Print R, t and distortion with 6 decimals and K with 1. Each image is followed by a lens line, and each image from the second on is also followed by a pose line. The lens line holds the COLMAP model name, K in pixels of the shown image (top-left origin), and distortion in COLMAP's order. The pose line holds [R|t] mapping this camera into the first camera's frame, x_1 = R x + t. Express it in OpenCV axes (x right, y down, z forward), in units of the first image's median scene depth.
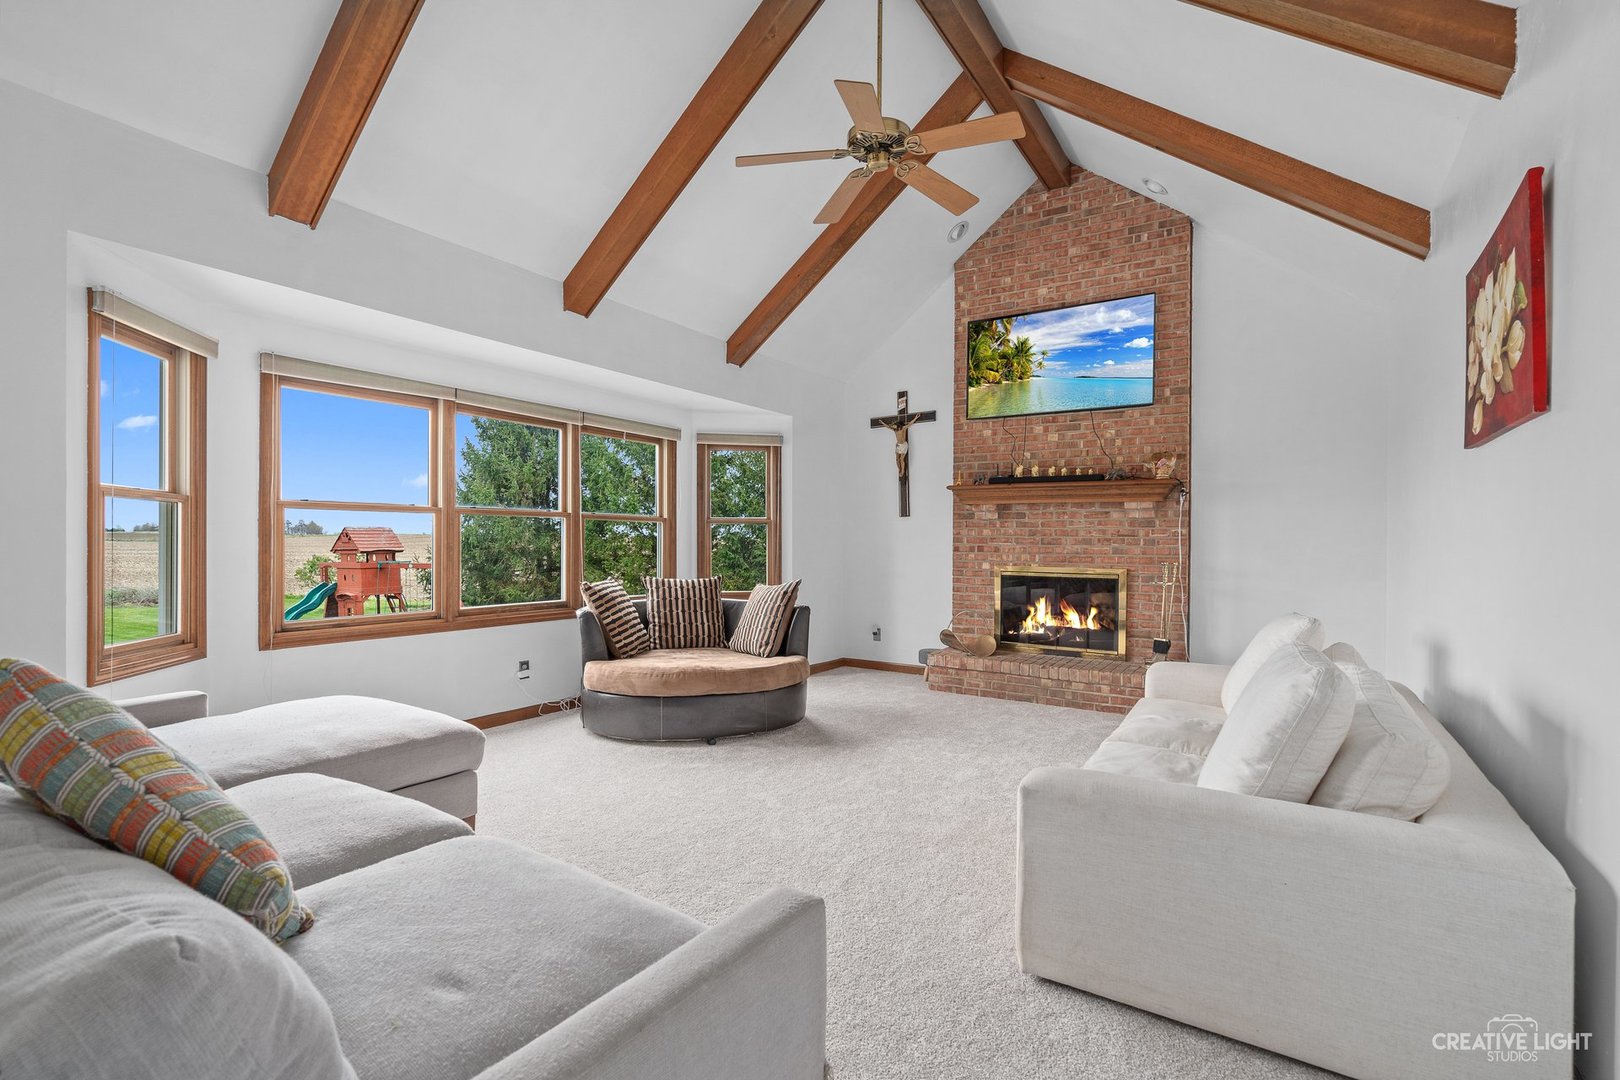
lens RADIAL K [[729.9, 0, 810.0], [0, 729.9, 540.0], [0, 0, 1]] dist [0.000298, -0.012730]
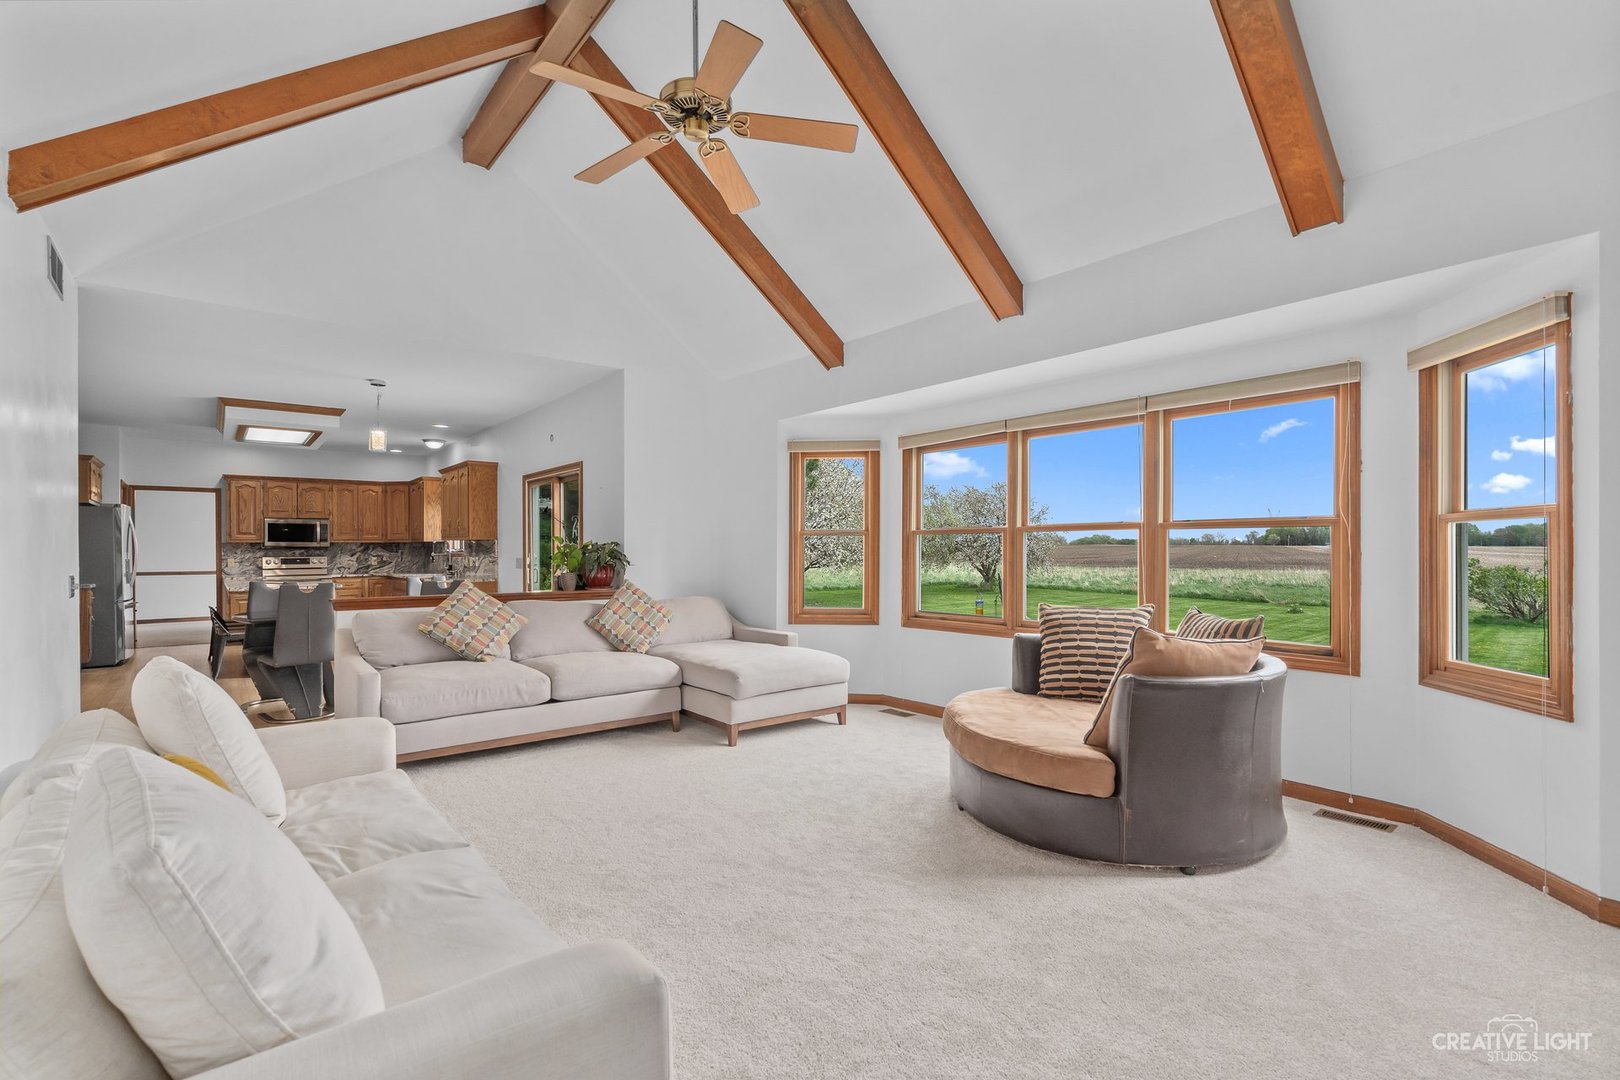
lens RADIAL K [[729.9, 0, 810.0], [0, 729.9, 540.0], [0, 0, 1]] dist [0.000298, -0.012730]
pose [[-0.293018, -0.022133, -0.955851, 0.699992], [-0.000378, 0.999735, -0.023033, 0.001186], [0.956107, -0.006388, -0.292948, 1.109914]]
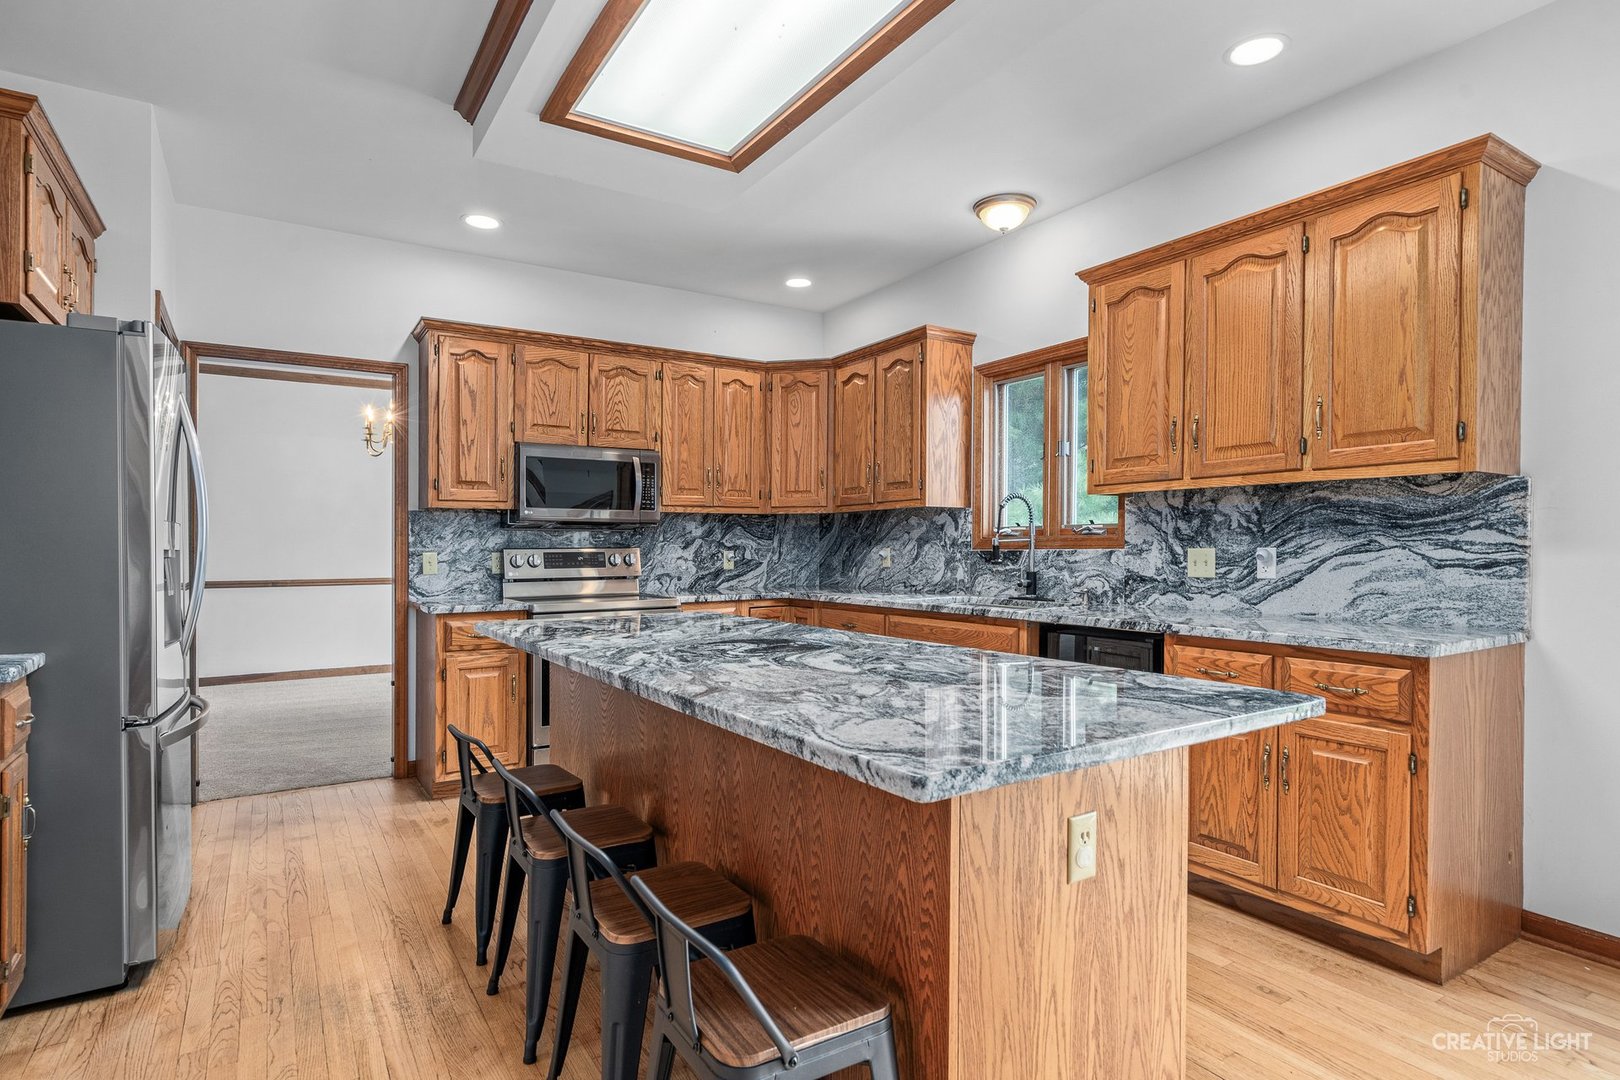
lens RADIAL K [[855.9, 0, 810.7], [0, 855.9, 559.3], [0, 0, 1]] dist [0.000584, 0.000084]
pose [[-0.407393, 0.002211, -0.913250, 0.601641], [-0.002376, 0.999991, 0.003482, 0.002253], [0.913250, 0.003589, -0.407384, 0.937820]]
